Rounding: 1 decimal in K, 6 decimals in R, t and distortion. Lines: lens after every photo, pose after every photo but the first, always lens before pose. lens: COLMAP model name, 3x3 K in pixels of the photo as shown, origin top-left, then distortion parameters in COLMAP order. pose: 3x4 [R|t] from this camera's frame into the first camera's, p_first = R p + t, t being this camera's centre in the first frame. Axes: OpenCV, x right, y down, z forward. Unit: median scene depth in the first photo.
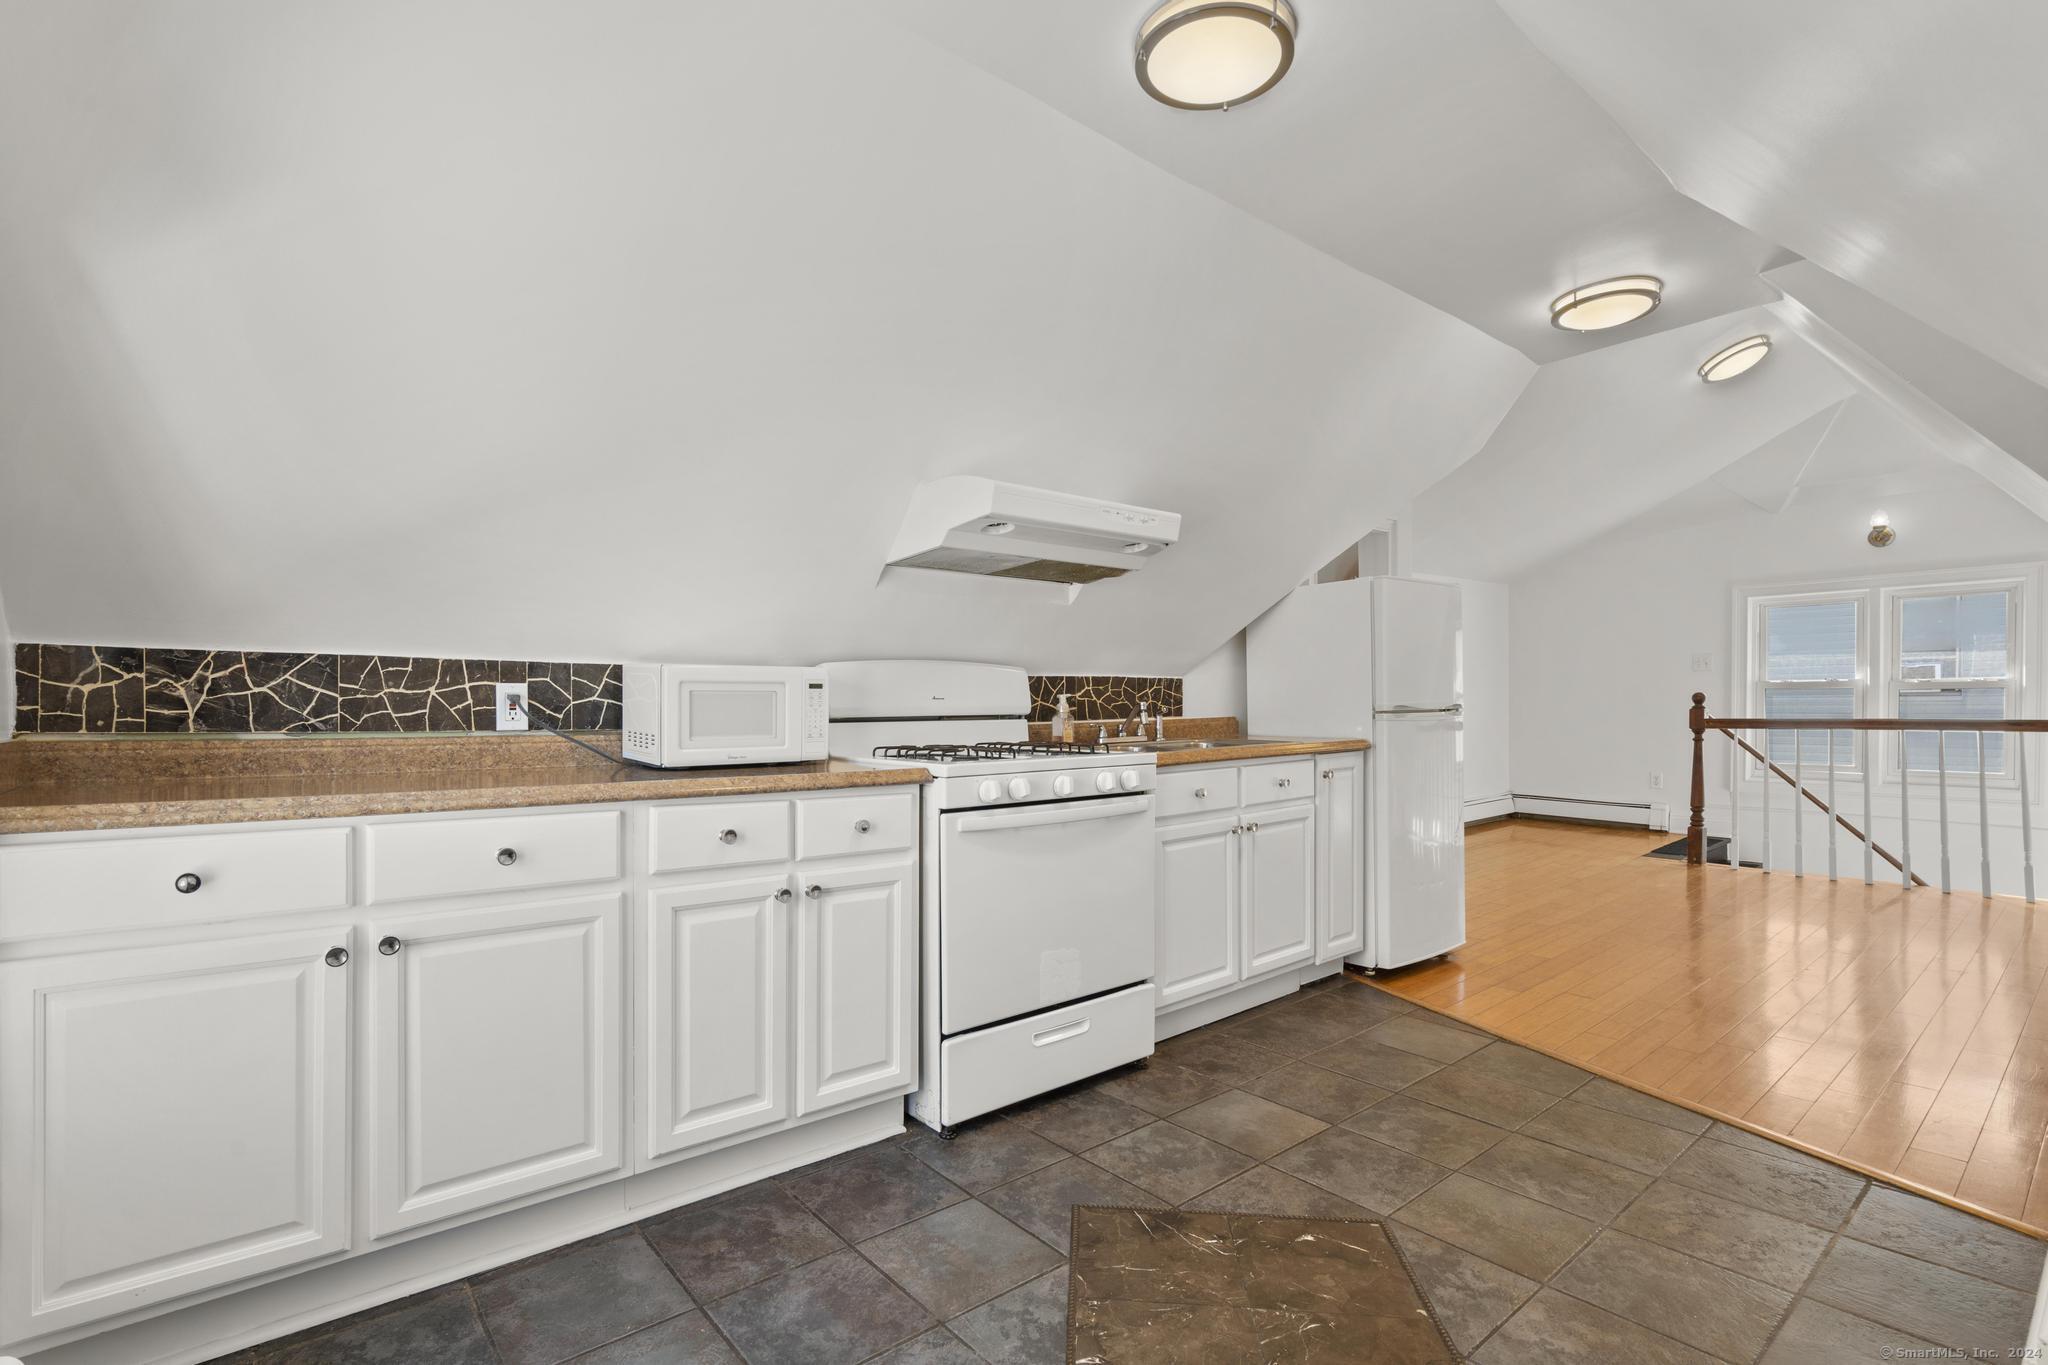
lens RADIAL K [[959.0, 0, 996.3], [0, 959.0, 725.9], [0, 0, 1]] dist [-0.000302, 0.000084]
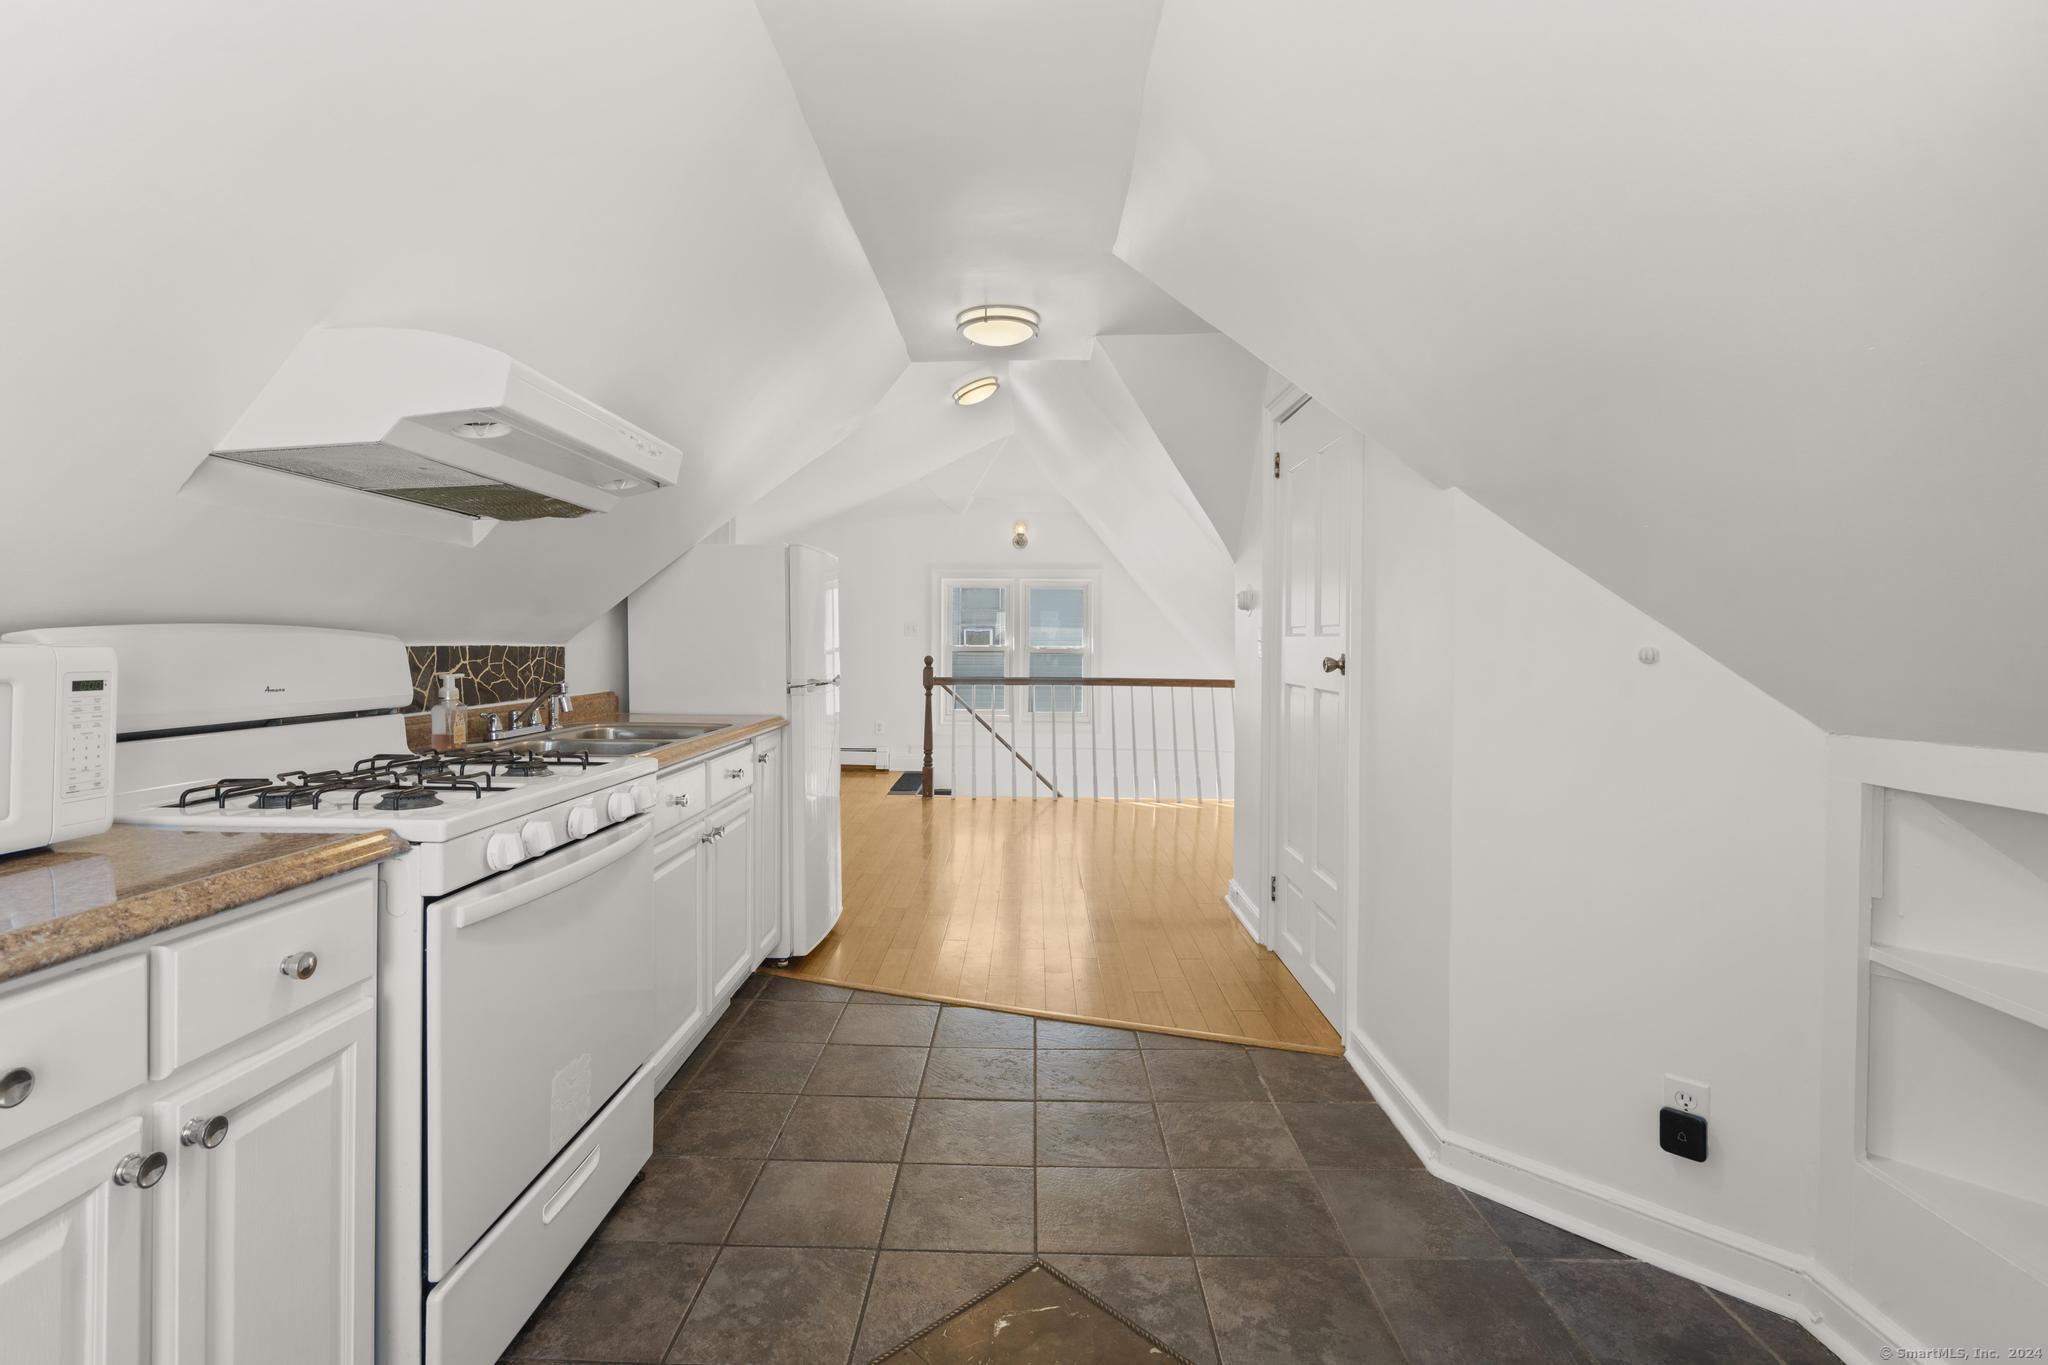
lens RADIAL K [[940.7, 0, 1013.0], [0, 940.7, 658.2], [0, 0, 1]] dist [-0.000222, 0.001196]
pose [[0.650133, 0.001850, 0.759818, -0.175179], [0.007665, 0.999930, -0.008992, -0.033657], [-0.759782, 0.011670, 0.650073, 0.239574]]
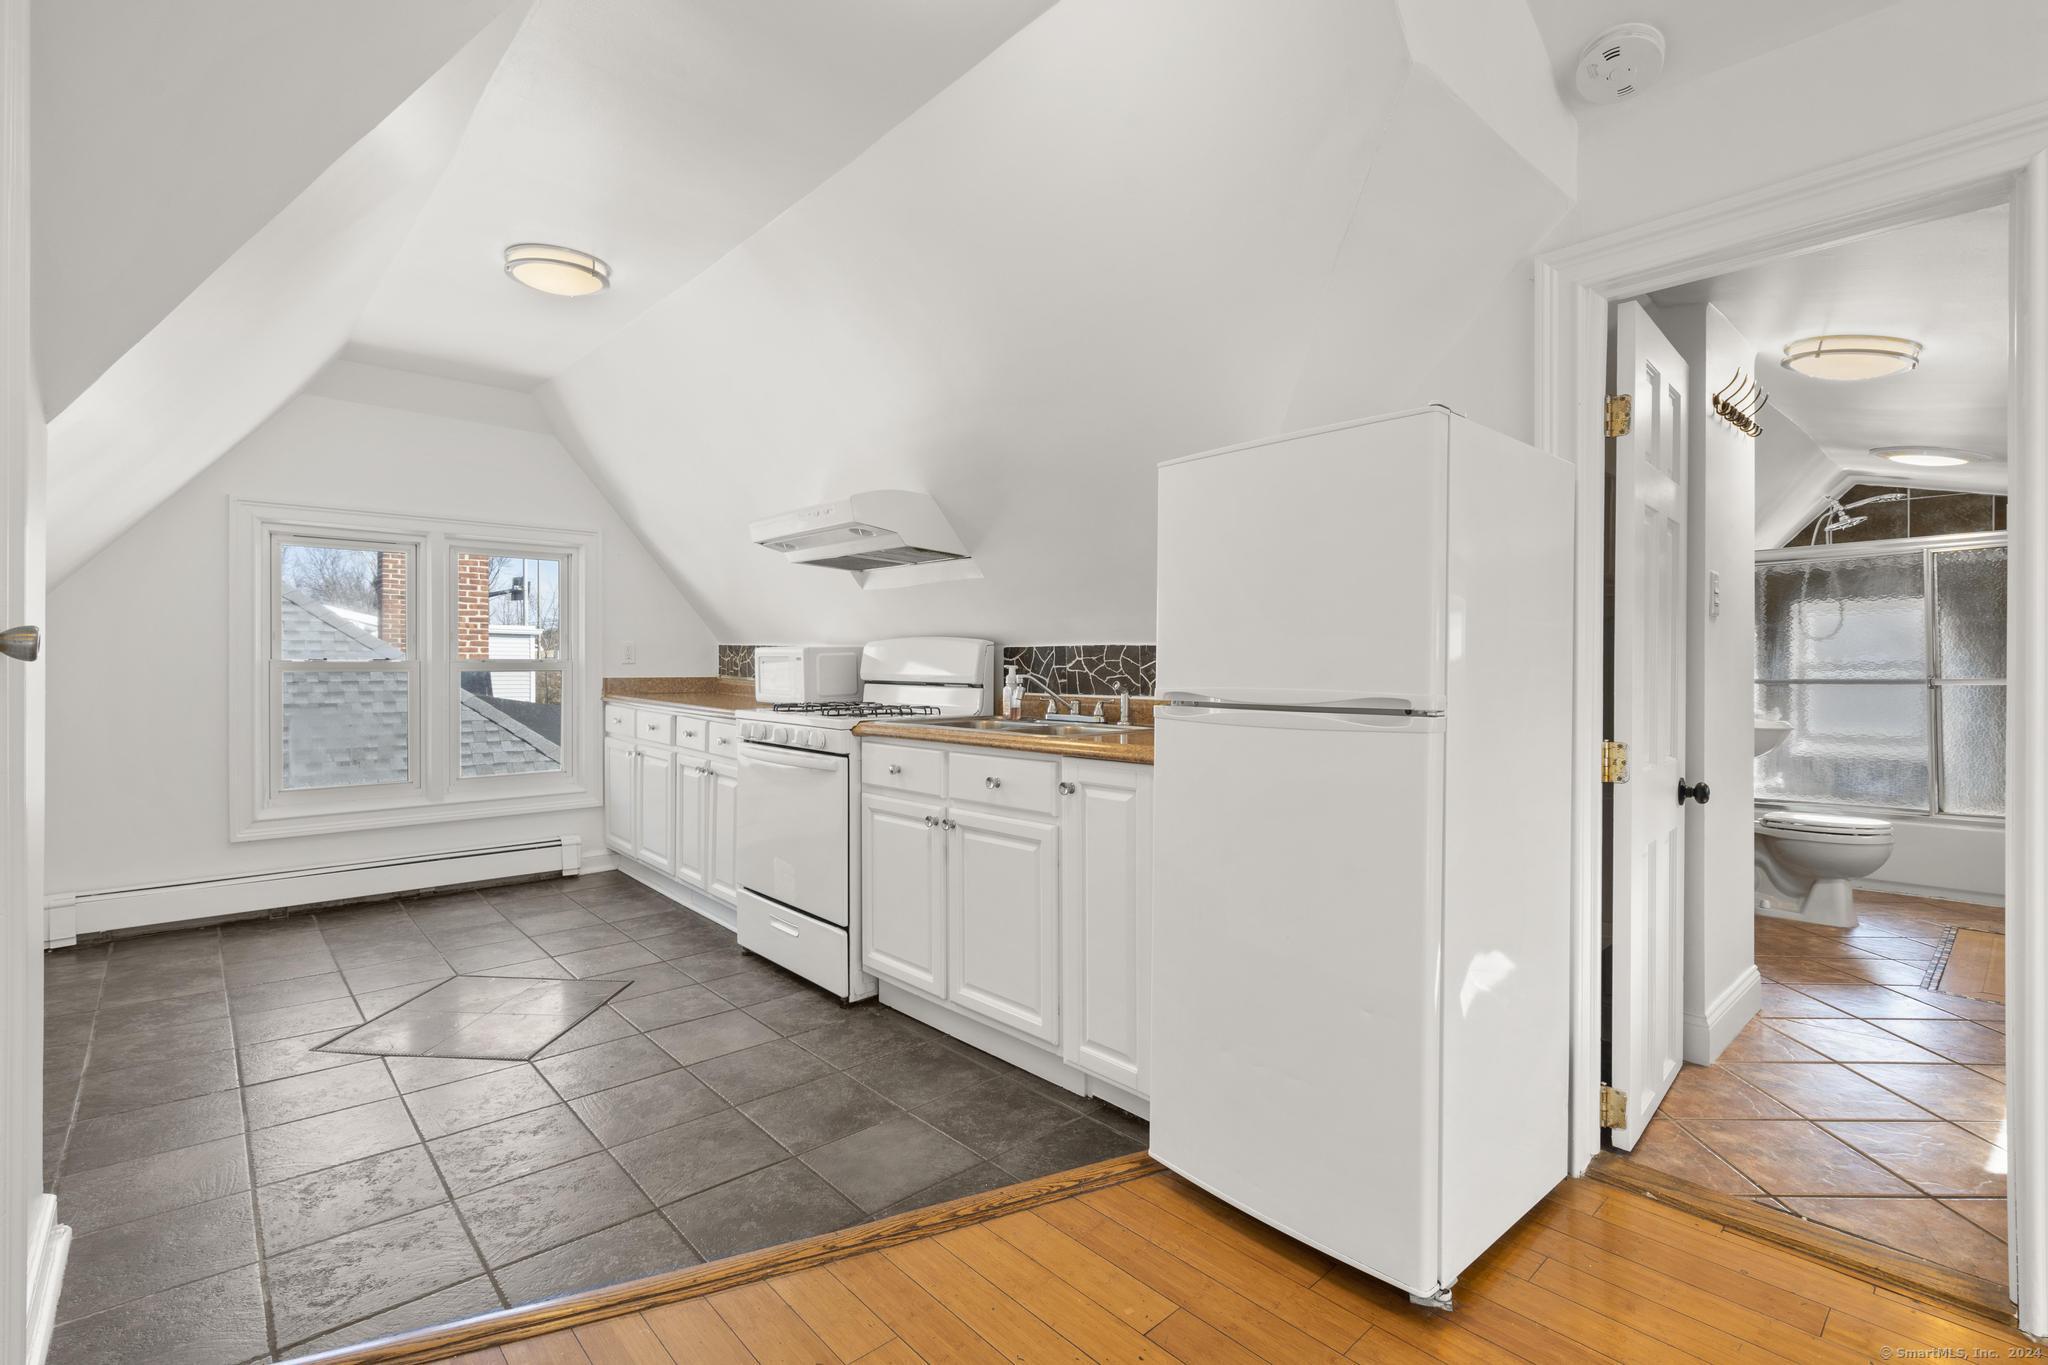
lens RADIAL K [[934.0, 0, 1010.9], [0, 934.0, 671.5], [0, 0, 1]] dist [-0.003868, 0.000747]
pose [[0.041429, 0.017474, -0.998989, 0.993288], [-0.030942, 0.999390, 0.016197, -0.040577], [0.998662, 0.030239, 0.041944, 0.922278]]
